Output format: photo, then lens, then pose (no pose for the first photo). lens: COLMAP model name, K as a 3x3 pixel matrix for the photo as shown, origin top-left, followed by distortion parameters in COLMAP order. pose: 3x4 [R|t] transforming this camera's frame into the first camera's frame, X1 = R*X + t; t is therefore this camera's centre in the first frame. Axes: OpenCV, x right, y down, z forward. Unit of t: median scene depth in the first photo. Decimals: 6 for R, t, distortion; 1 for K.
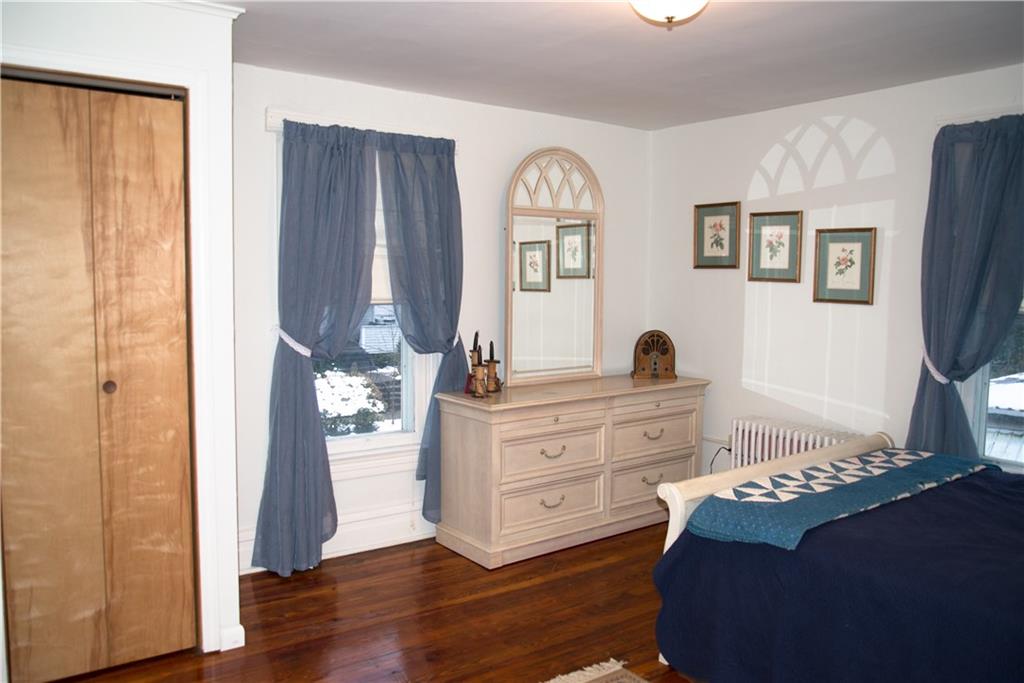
lens RADIAL K [[800.6, 0, 512.0], [0, 800.6, 341.5], [0, 0, 1]] dist [-0.047709, 0.004647]
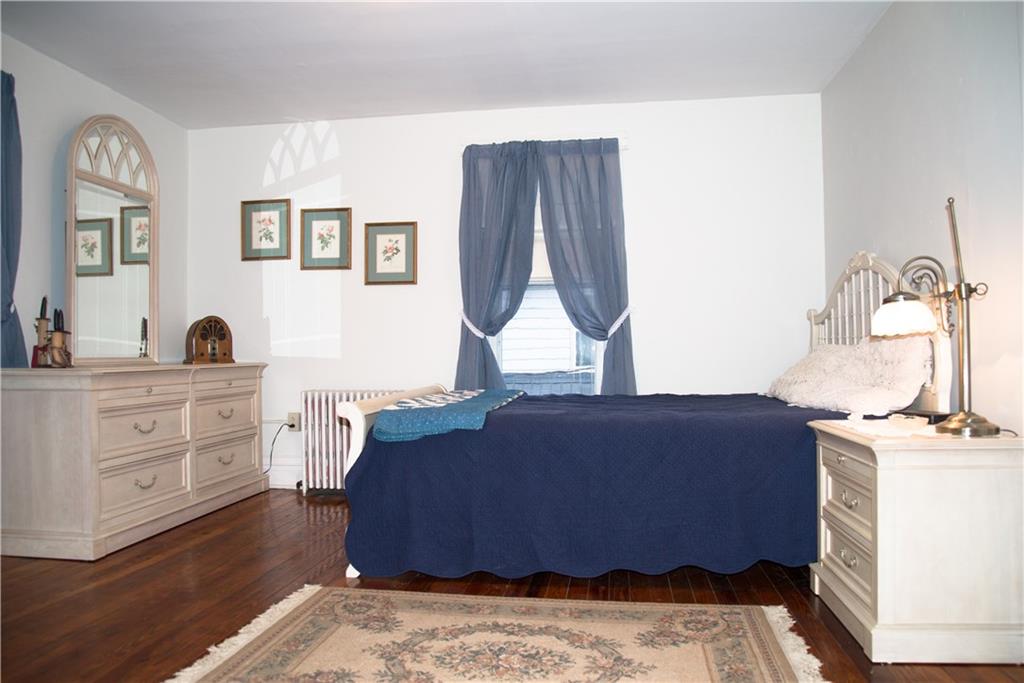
lens RADIAL K [[726.4, 0, 512.0], [0, 726.4, 341.5], [0, 0, 1]] dist [-0.069075, -0.001069]
pose [[0.701805, -0.001593, 0.712367, -0.226354], [0.073574, 0.994812, -0.070259, 0.123351], [-0.708559, 0.101720, 0.698281, 0.111980]]
